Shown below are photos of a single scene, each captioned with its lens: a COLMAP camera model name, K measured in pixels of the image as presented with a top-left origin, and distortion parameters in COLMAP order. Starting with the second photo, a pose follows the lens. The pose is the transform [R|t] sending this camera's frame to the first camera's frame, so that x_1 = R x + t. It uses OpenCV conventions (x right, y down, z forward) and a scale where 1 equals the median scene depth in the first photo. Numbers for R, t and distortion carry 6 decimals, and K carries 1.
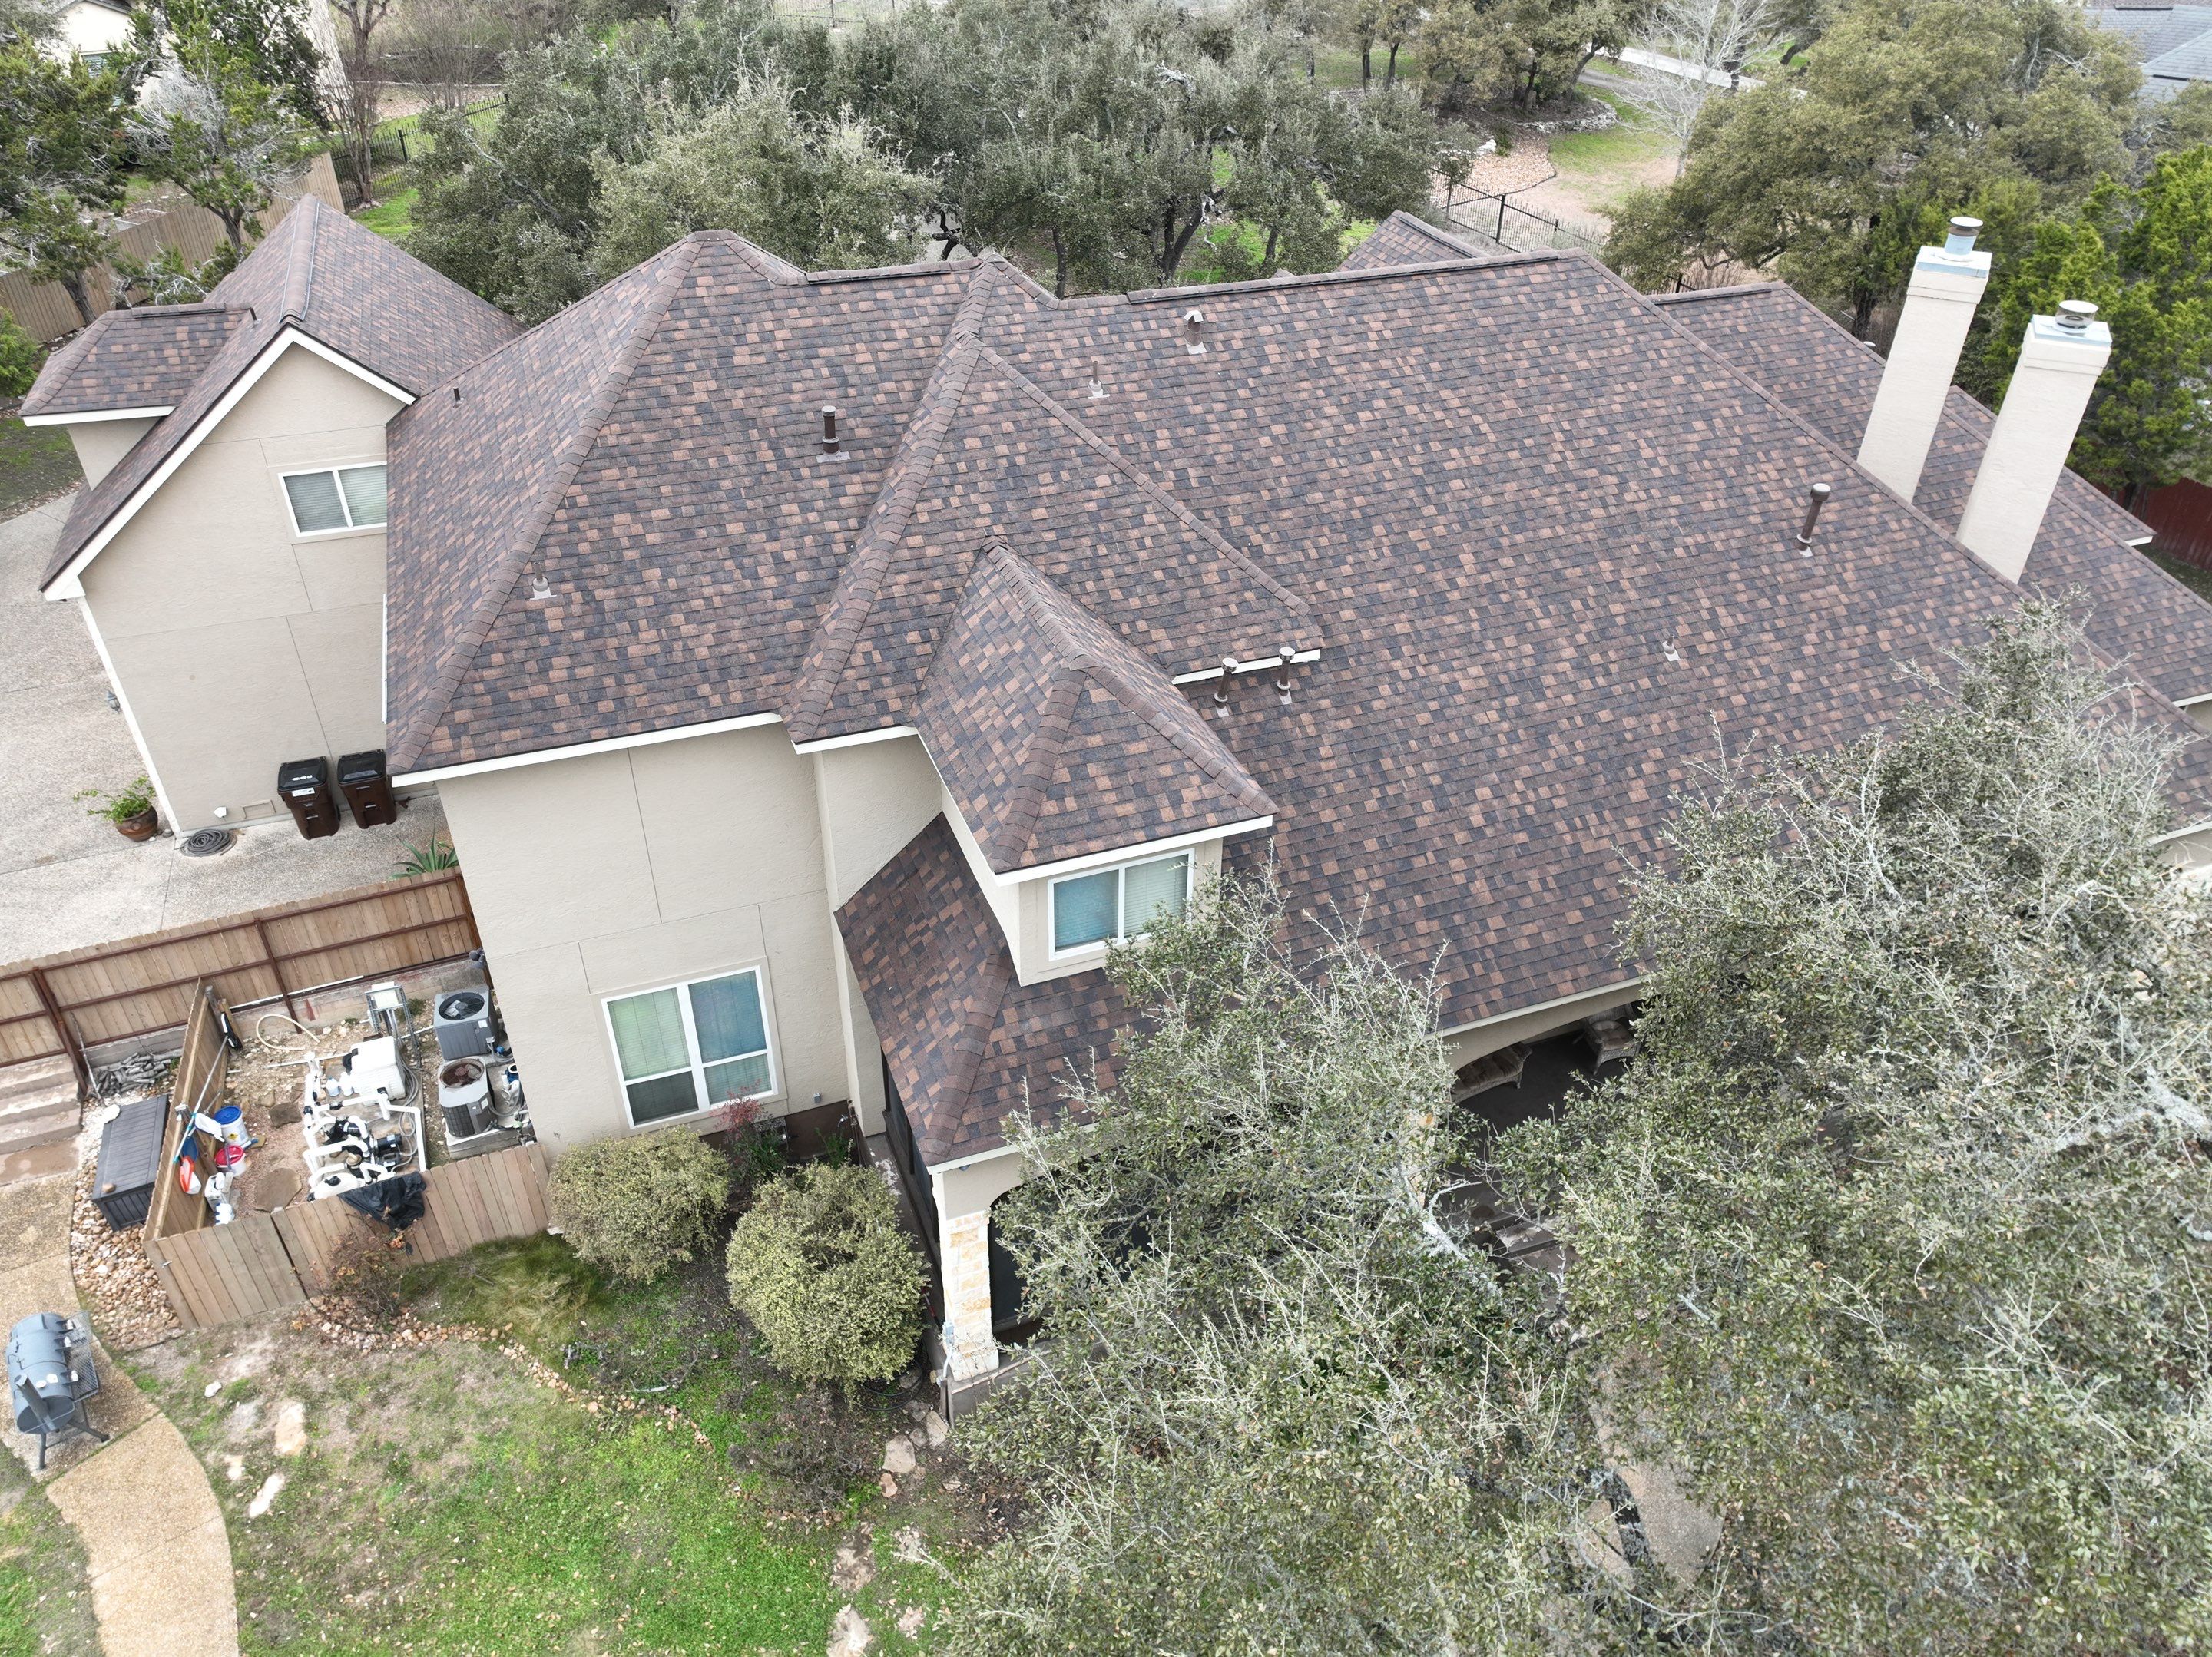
lens RADIAL K [[1558.6, 0, 1108.1], [0, 1558.6, 823.0], [0, 0, 1]] dist [0.003696, 0.009374]
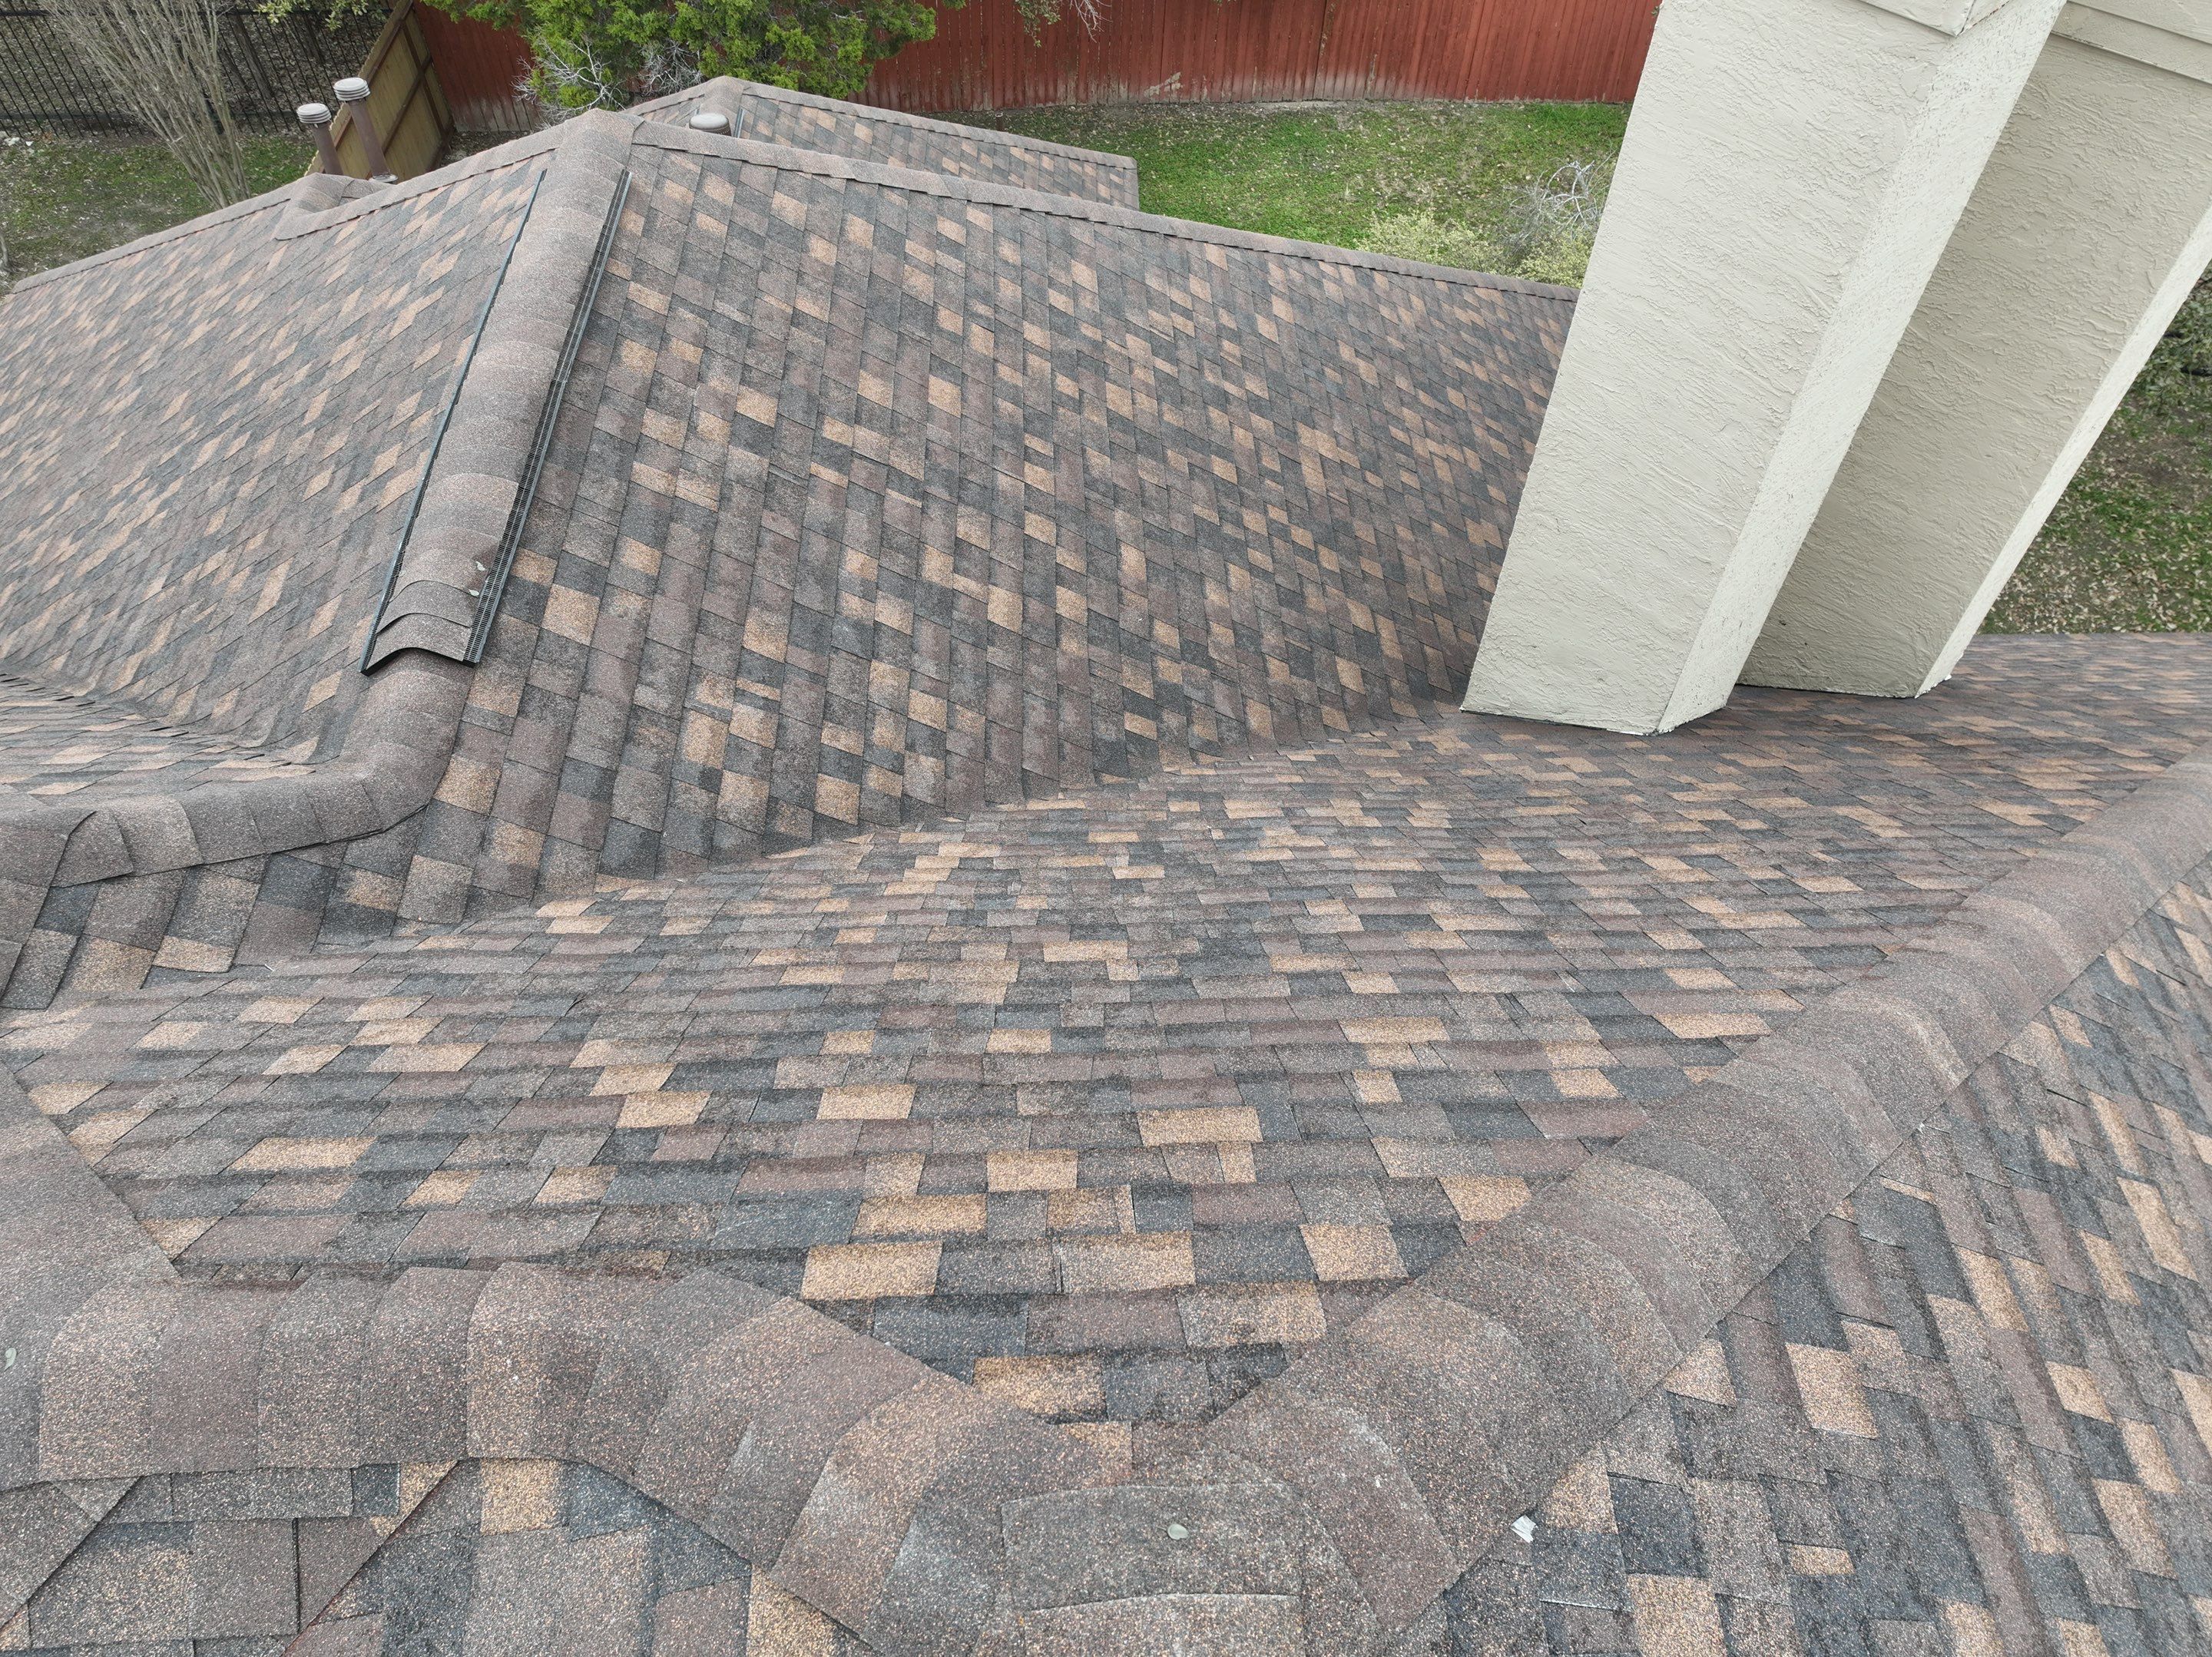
lens RADIAL K [[1558.6, 0, 1108.1], [0, 1558.6, 823.0], [0, 0, 1]] dist [0.003696, 0.009374]
pose [[0.330274, -0.751543, 0.571054, 0.330990], [0.536963, 0.647166, 0.541153, -0.492564], [-0.776266, 0.127906, 0.617293, 1.098938]]
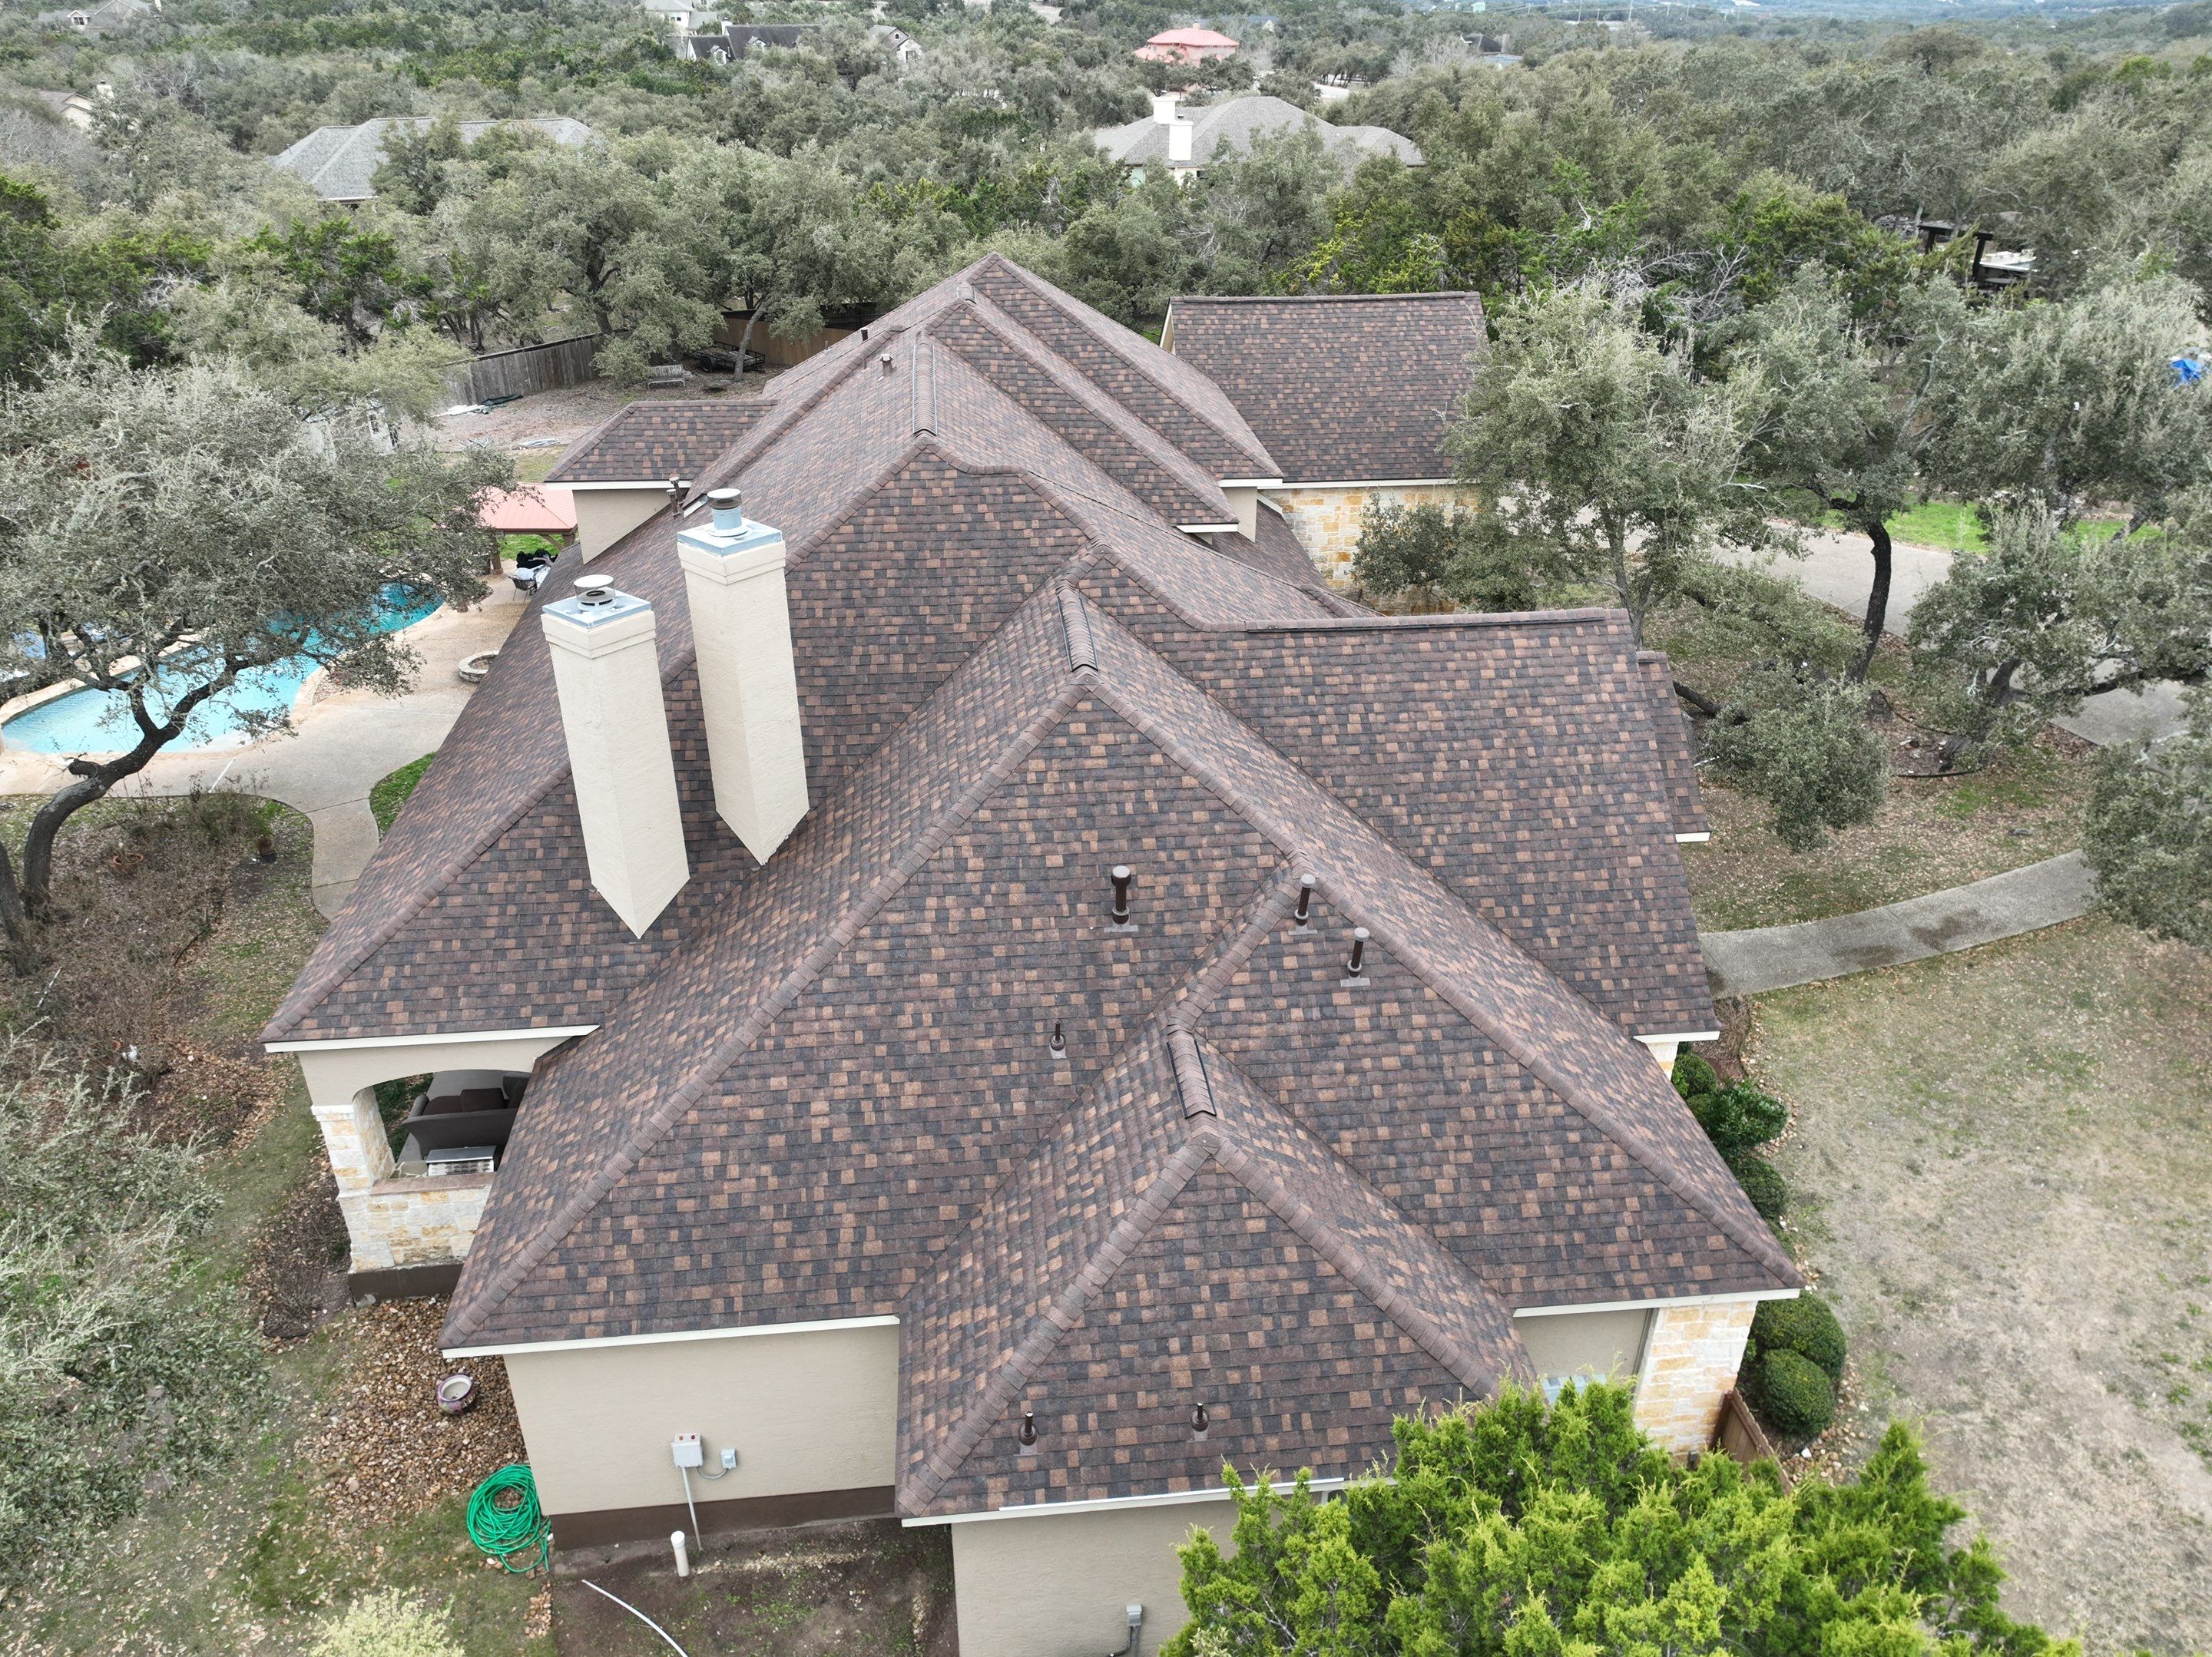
lens RADIAL K [[1558.6, 0, 1108.1], [0, 1558.6, 823.0], [0, 0, 1]] dist [0.003696, 0.009374]
pose [[-0.254467, 0.452632, -0.854617, 1.471724], [-0.559002, 0.652276, 0.511911, -0.923567], [0.789153, 0.607998, 0.087039, 1.337637]]
